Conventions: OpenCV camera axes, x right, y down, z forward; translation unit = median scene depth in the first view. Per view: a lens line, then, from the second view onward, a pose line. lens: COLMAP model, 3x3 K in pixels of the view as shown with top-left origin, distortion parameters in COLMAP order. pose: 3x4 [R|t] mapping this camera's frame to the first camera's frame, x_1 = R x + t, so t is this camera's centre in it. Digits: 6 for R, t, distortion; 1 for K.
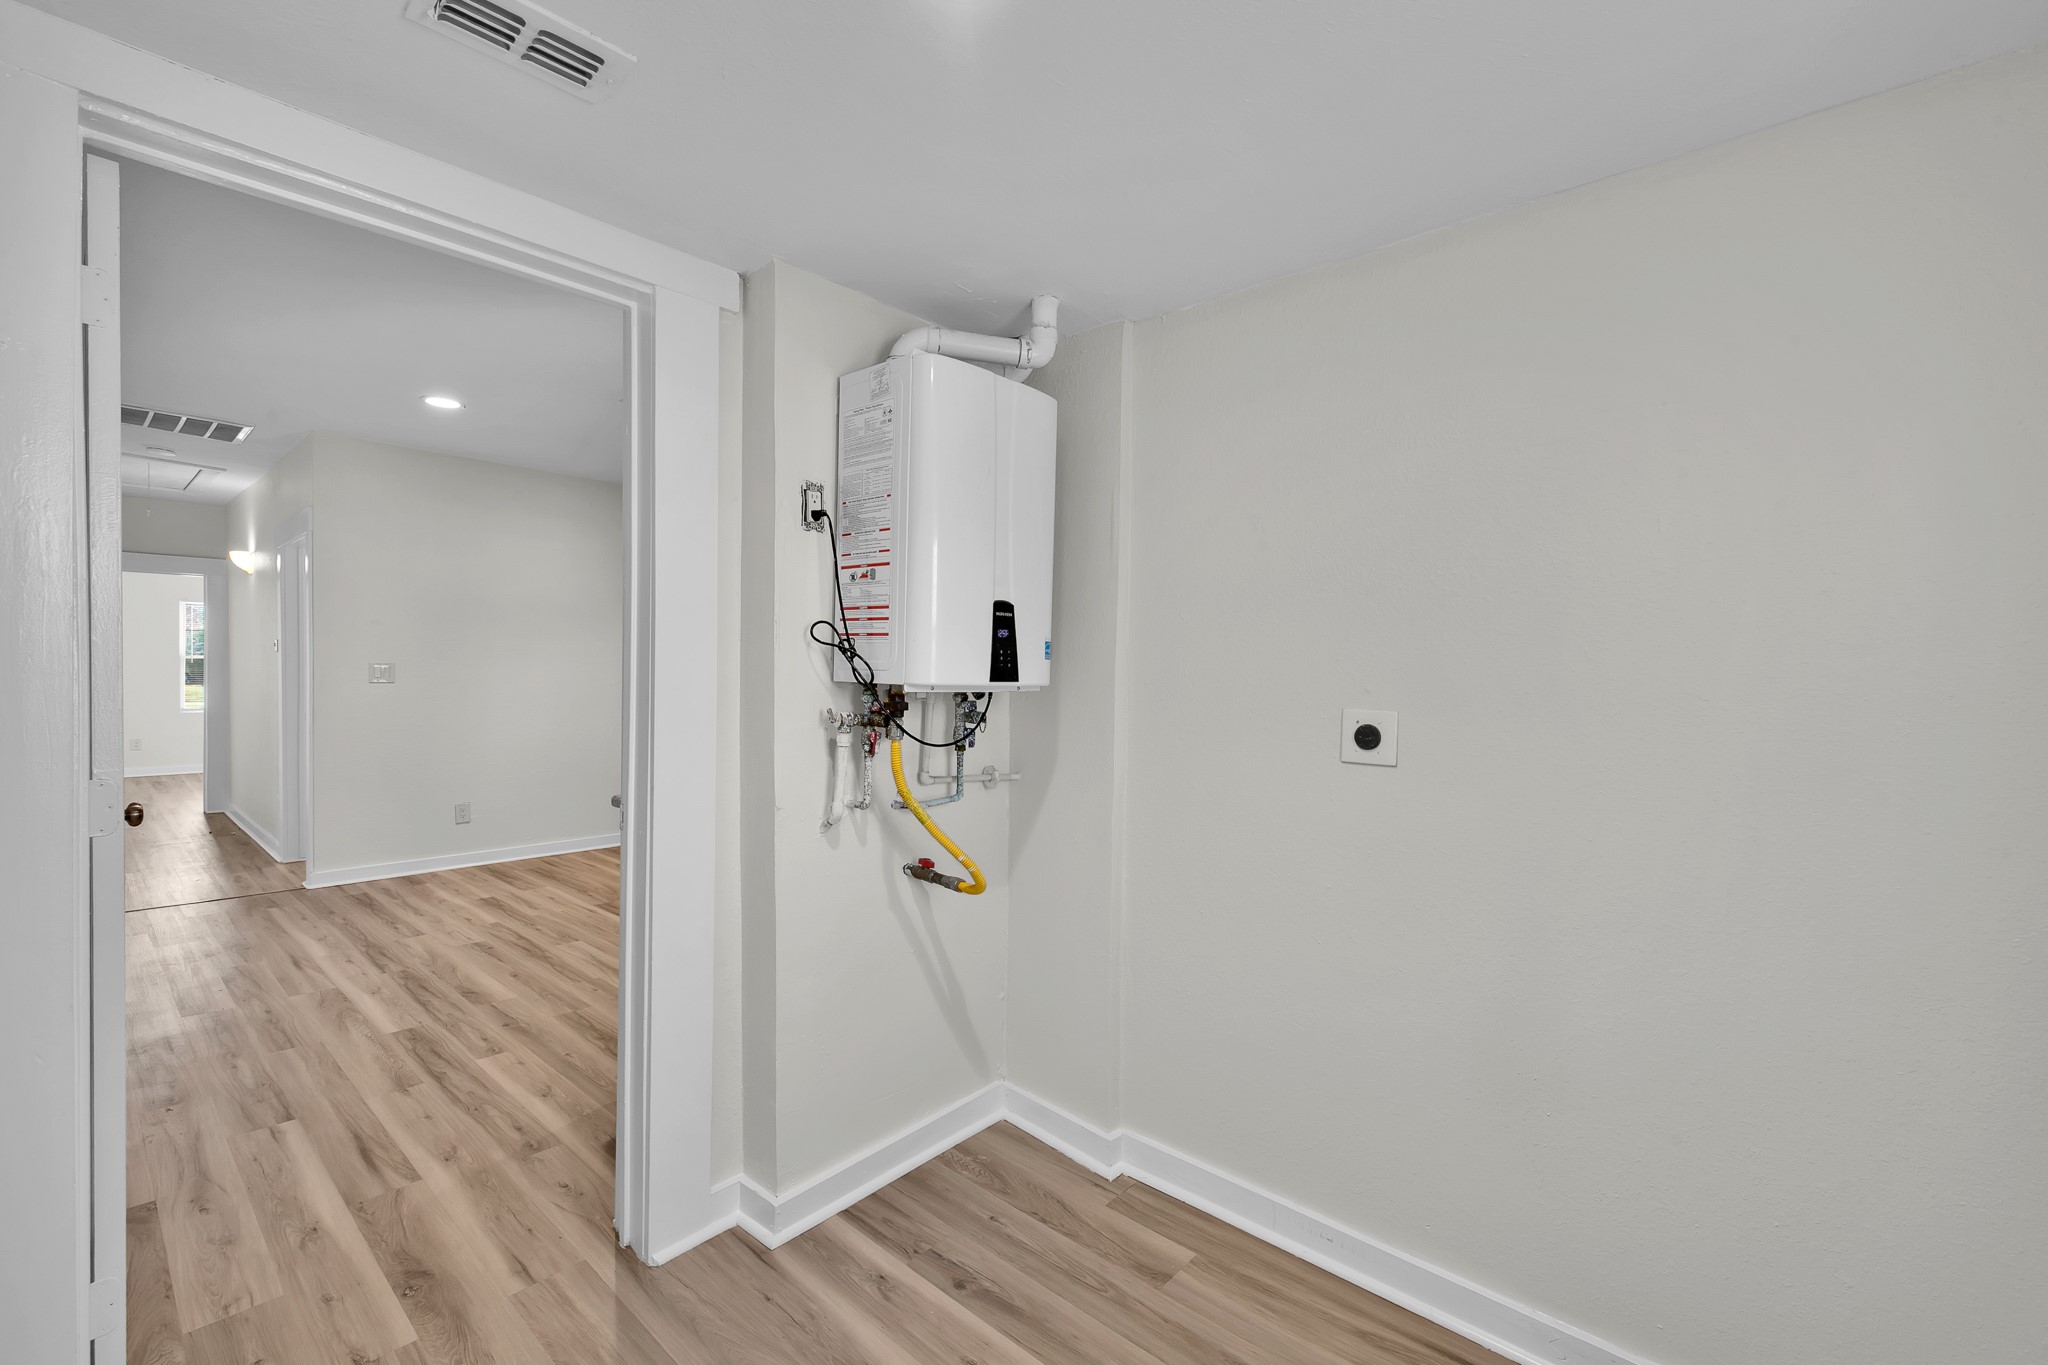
lens RADIAL K [[879.2, 0, 1054.7], [0, 879.2, 685.2], [0, 0, 1]] dist [-0.000104, -0.000085]
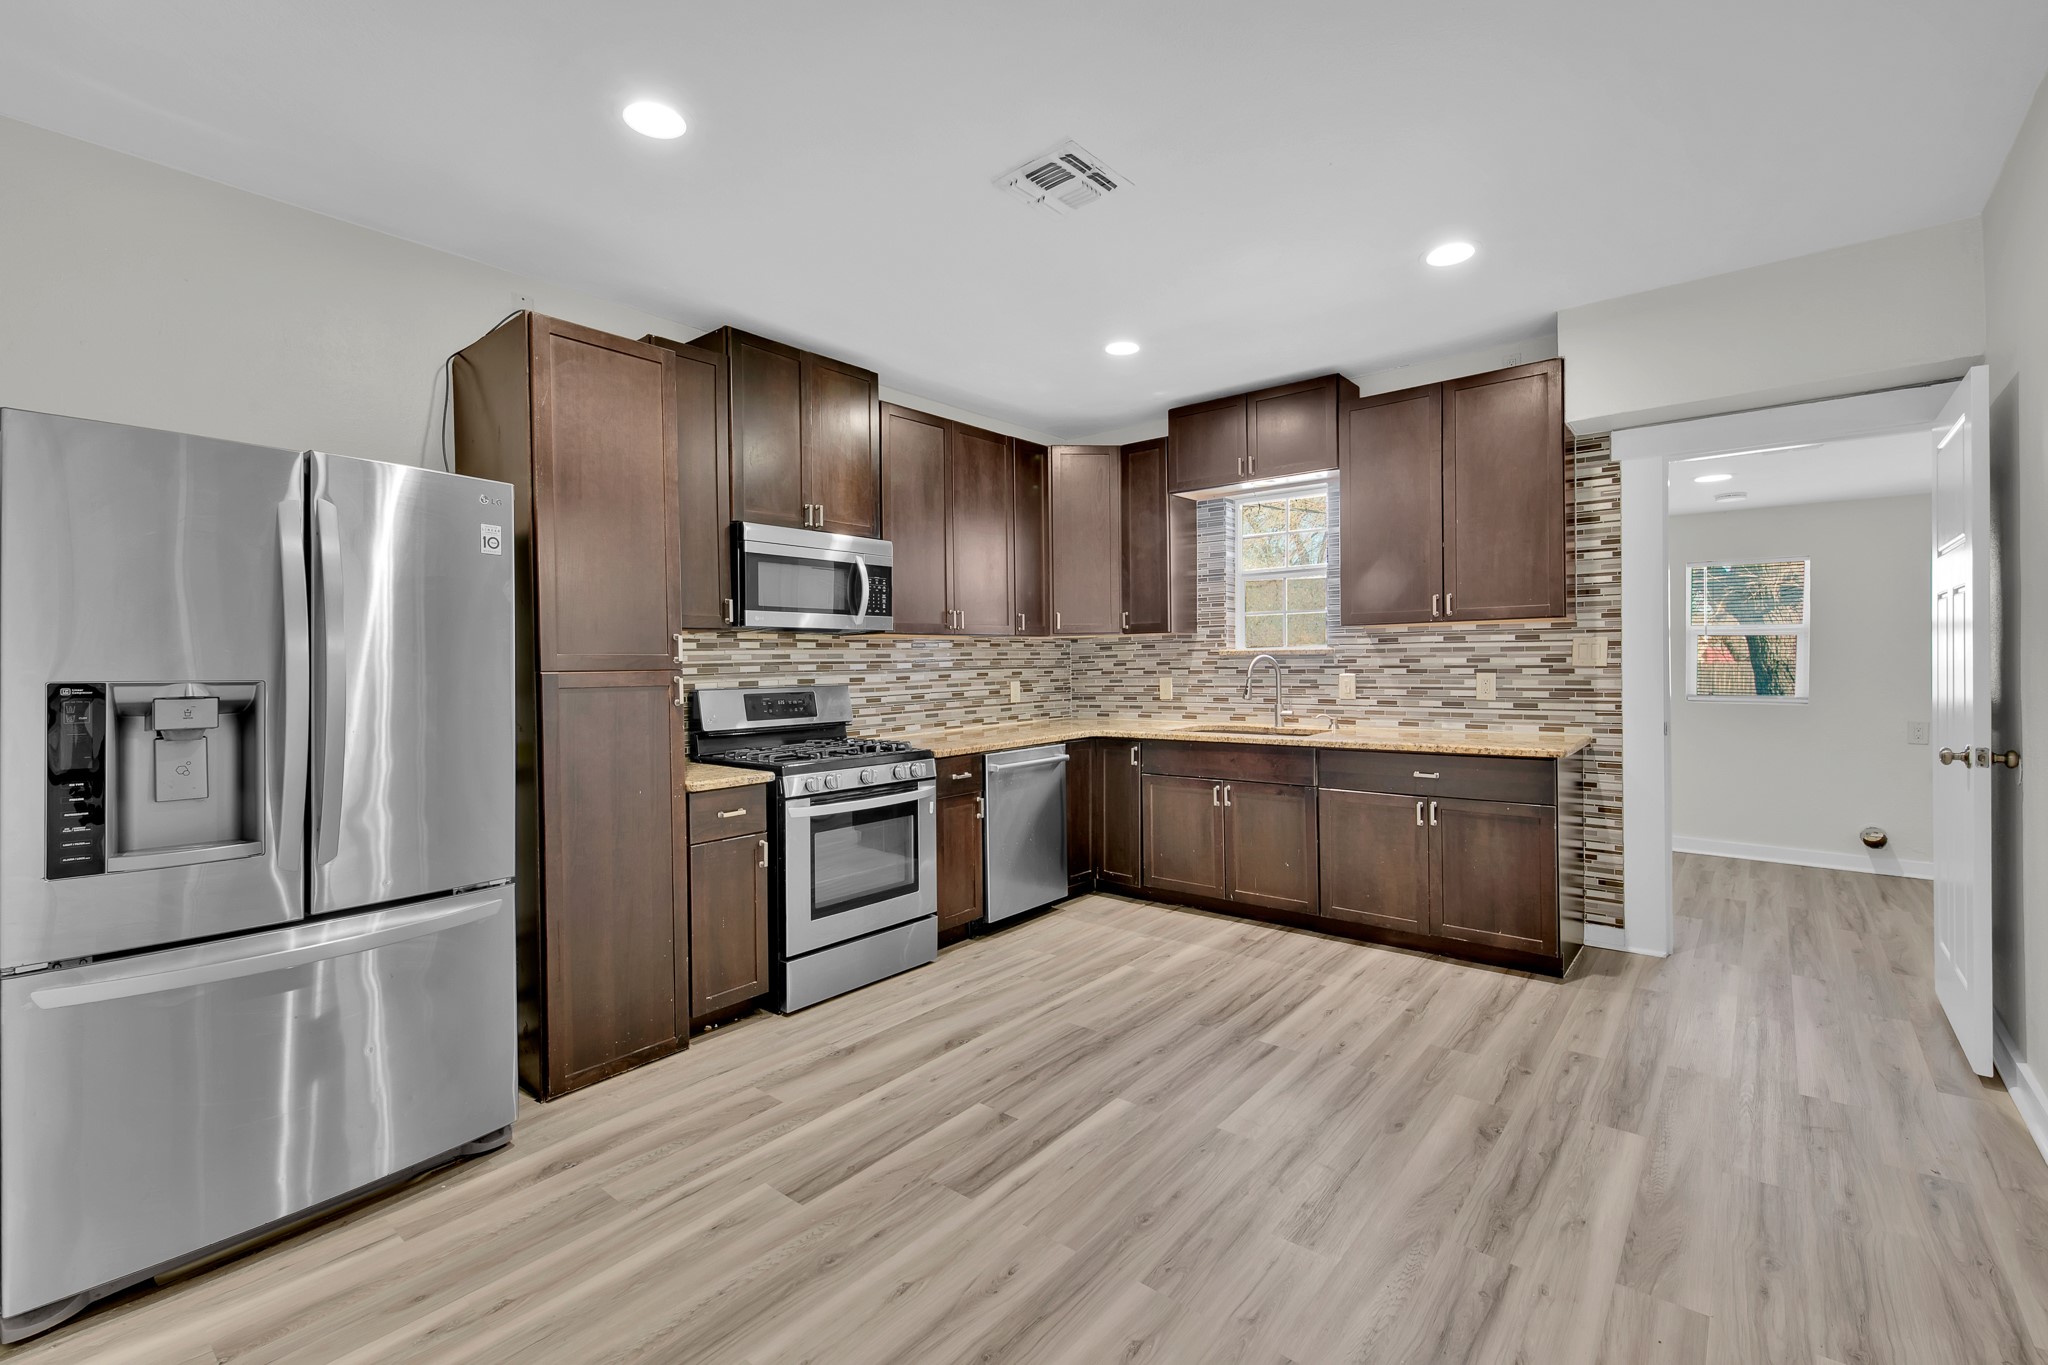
lens RADIAL K [[884.2, 0, 1033.8], [0, 884.2, 664.3], [0, 0, 1]] dist [0.011747, -0.000737]
pose [[-0.026103, -0.014867, 0.999549, -1.112530], [0.022938, 0.999617, 0.015467, -0.019910], [-0.999396, 0.023331, -0.025752, 1.134608]]
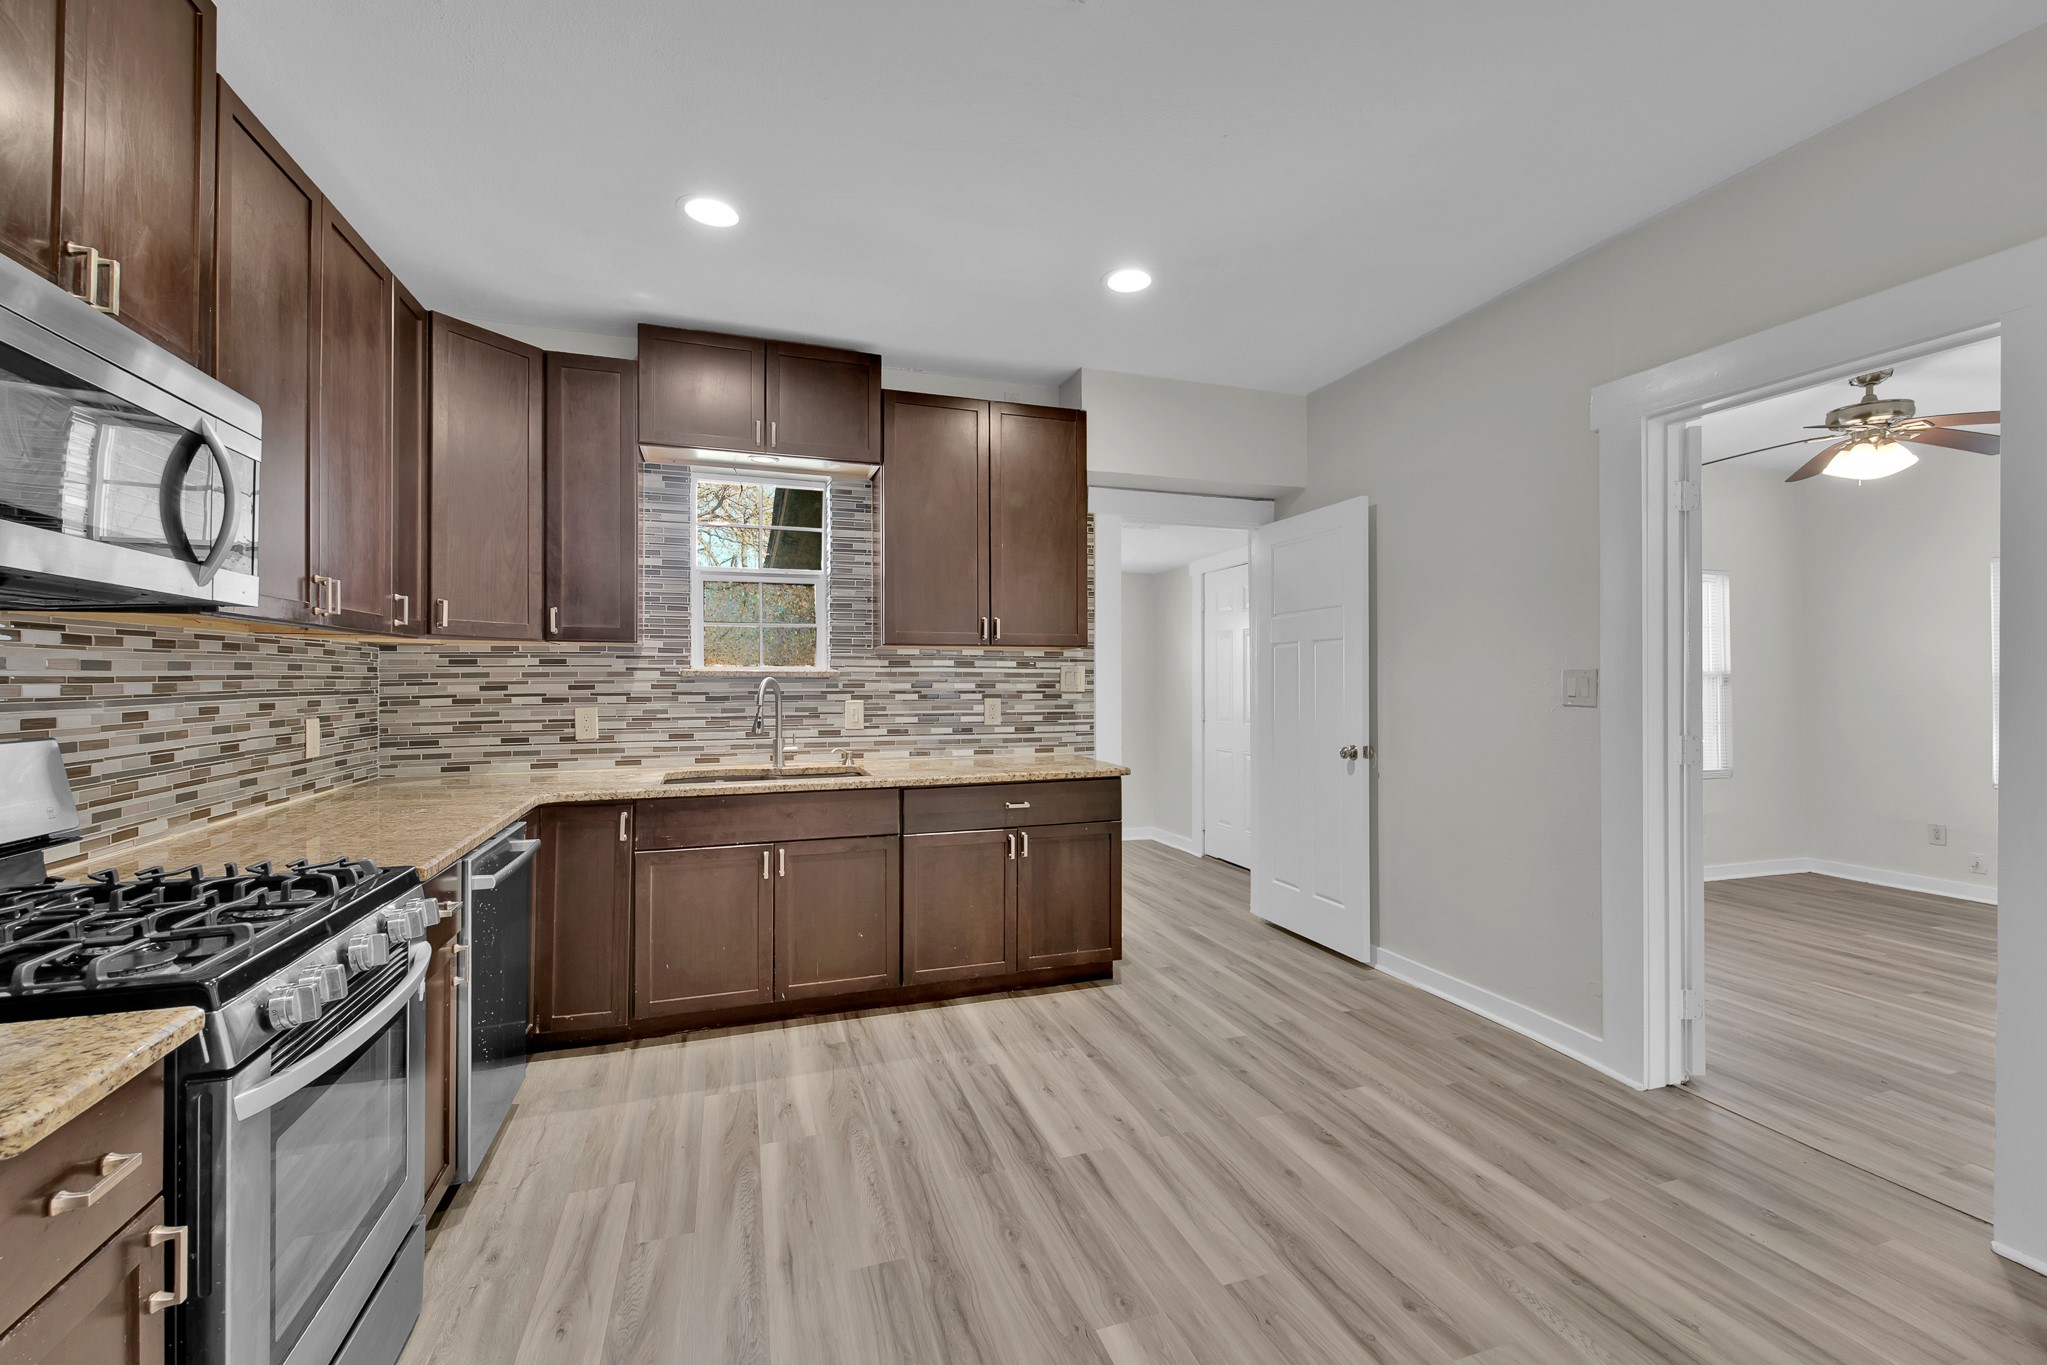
lens RADIAL K [[884.5, 0, 1051.6], [0, 884.5, 674.7], [0, 0, 1]] dist [0.008428, -0.000704]
pose [[-0.867749, -0.008161, 0.496935, -0.688733], [-0.004489, 0.999953, 0.008582, -0.018970], [-0.496982, 0.005217, -0.867745, 1.438333]]
